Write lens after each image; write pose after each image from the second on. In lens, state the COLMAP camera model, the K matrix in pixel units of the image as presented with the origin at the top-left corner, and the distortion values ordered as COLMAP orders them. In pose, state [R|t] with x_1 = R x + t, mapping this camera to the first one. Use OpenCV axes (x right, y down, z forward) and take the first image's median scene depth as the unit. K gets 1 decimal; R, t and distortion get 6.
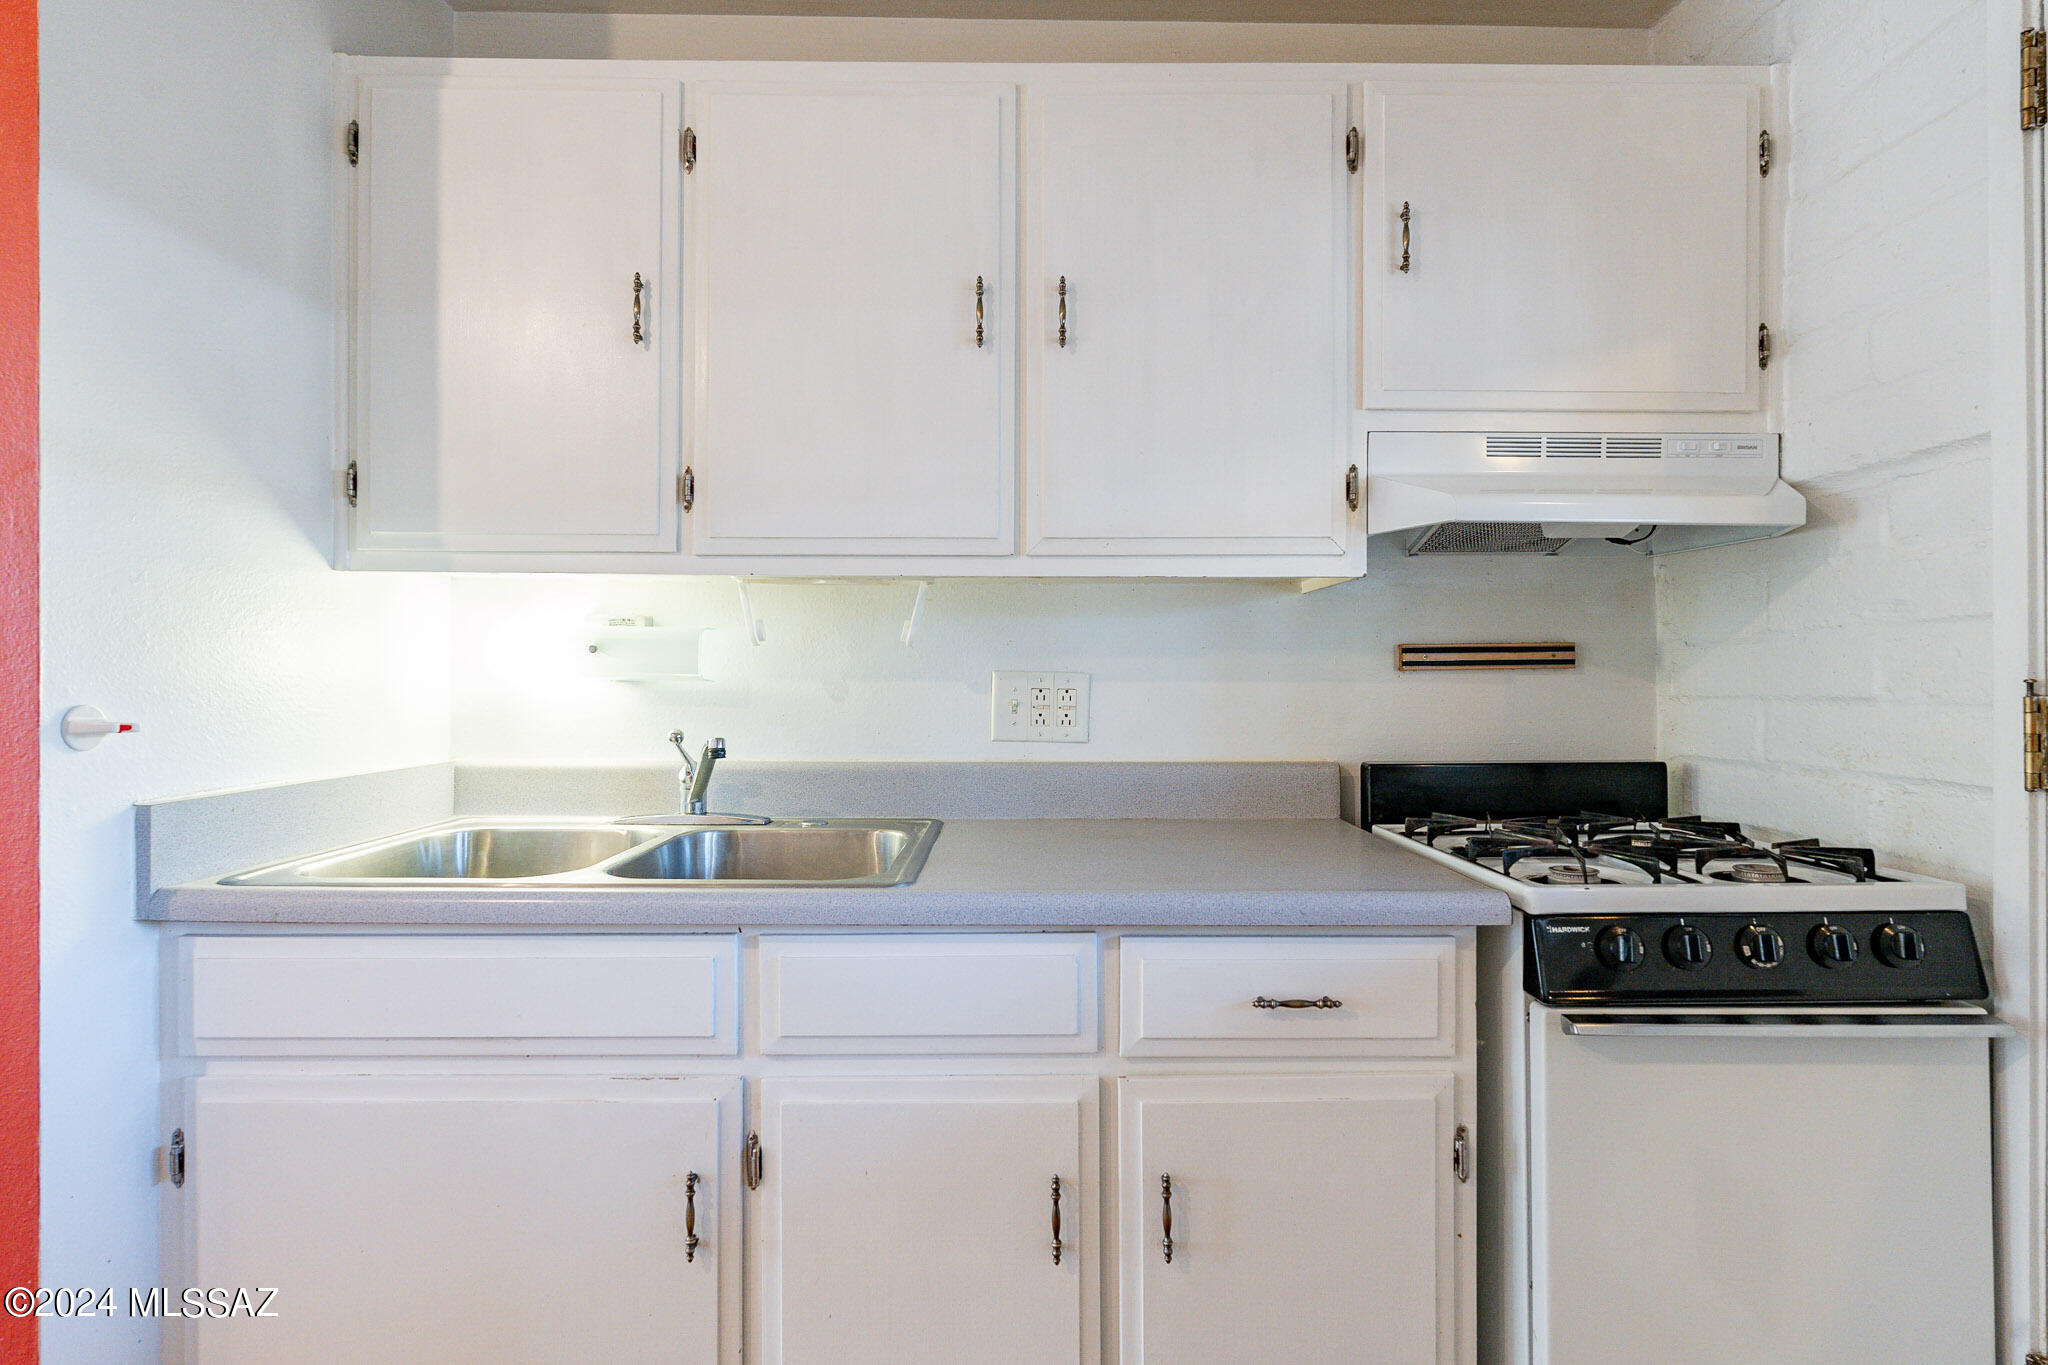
lens RADIAL K [[1026.8, 0, 1017.8], [0, 1026.8, 666.9], [0, 0, 1]] dist [0.000521, 0.000479]
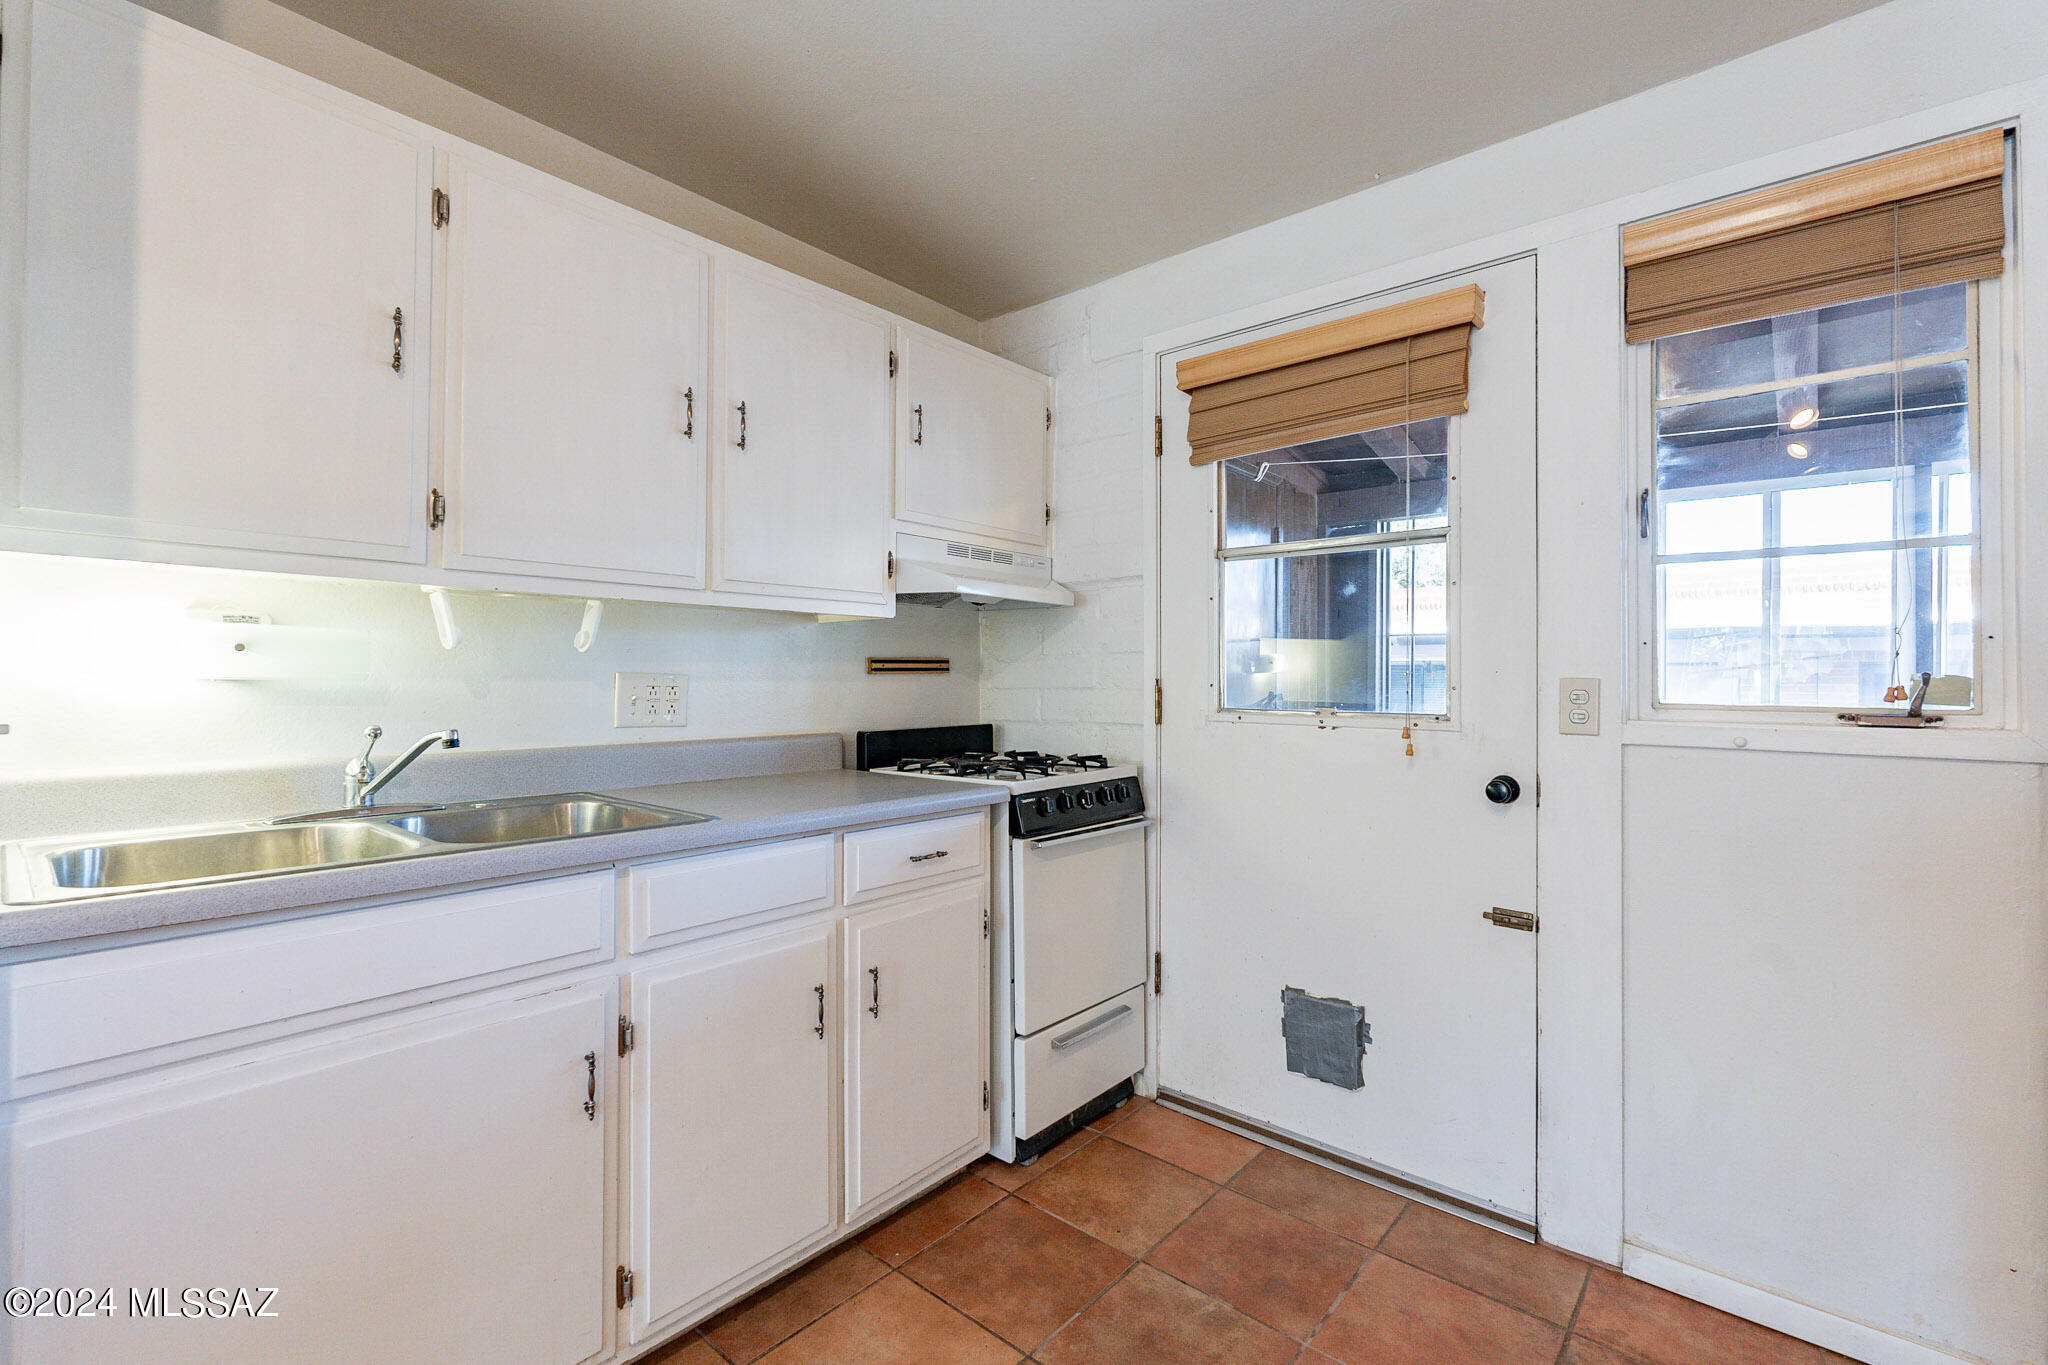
lens RADIAL K [[907.6, 0, 1019.3], [0, 907.6, 670.6], [0, 0, 1]] dist [-0.003192, 0.000039]
pose [[0.658256, 0.007809, 0.752754, -0.654927], [-0.006747, 0.999967, -0.004473, 0.003956], [-0.752764, -0.002134, 0.658287, -0.137332]]
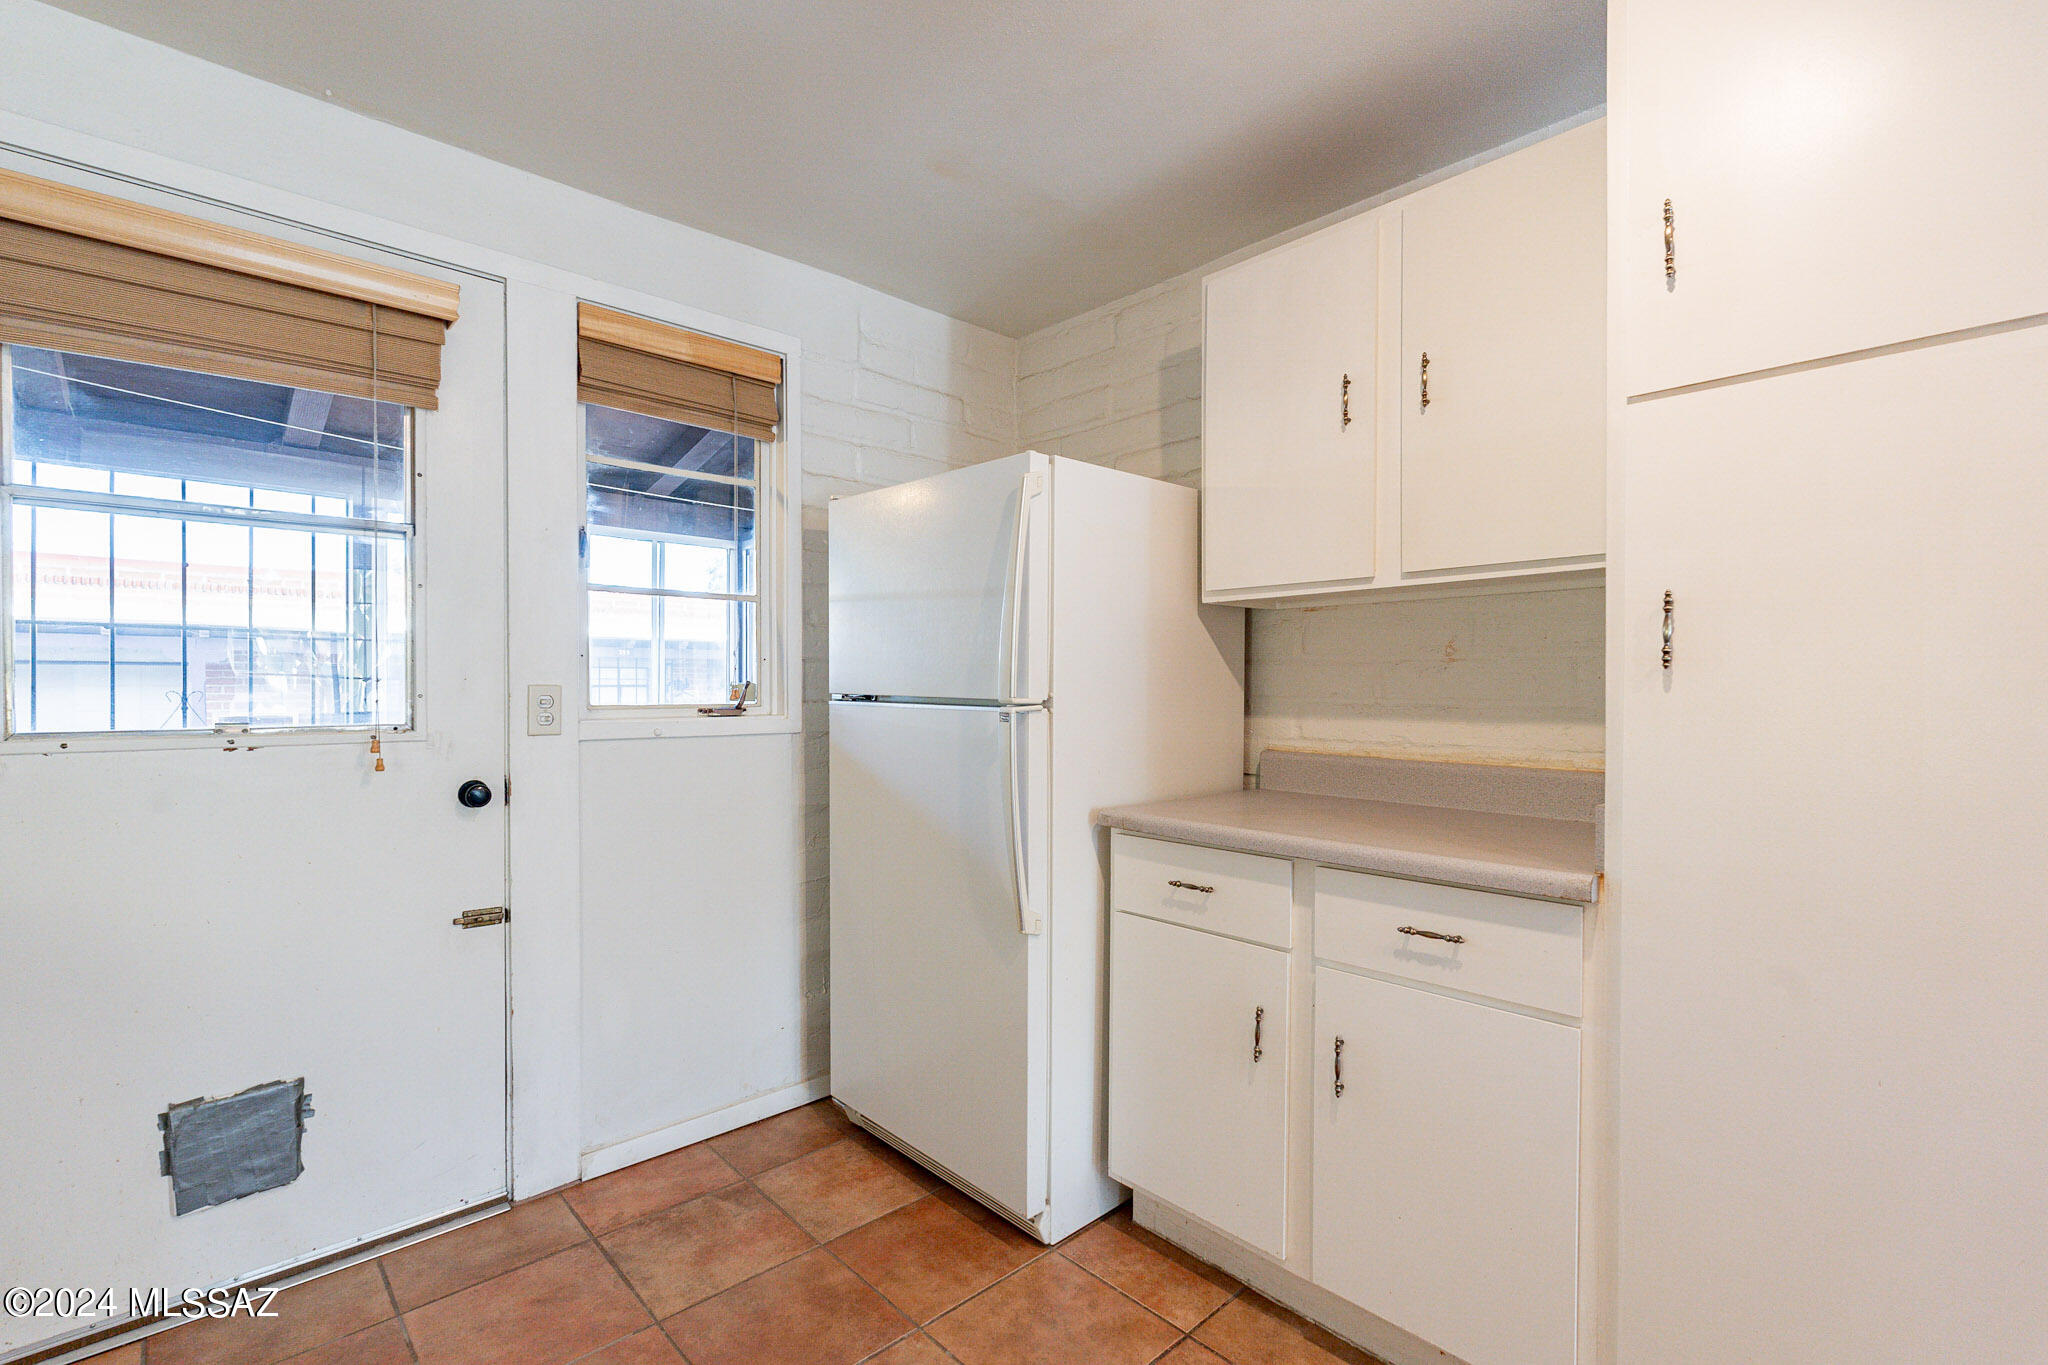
lens RADIAL K [[907.6, 0, 1035.5], [0, 907.6, 697.2], [0, 0, 1]] dist [-0.003192, 0.000039]
pose [[-0.691367, -0.013181, 0.722384, -0.745190], [-0.006021, 0.999904, 0.012482, 0.000352], [-0.722479, 0.004280, -0.691380, 0.504463]]
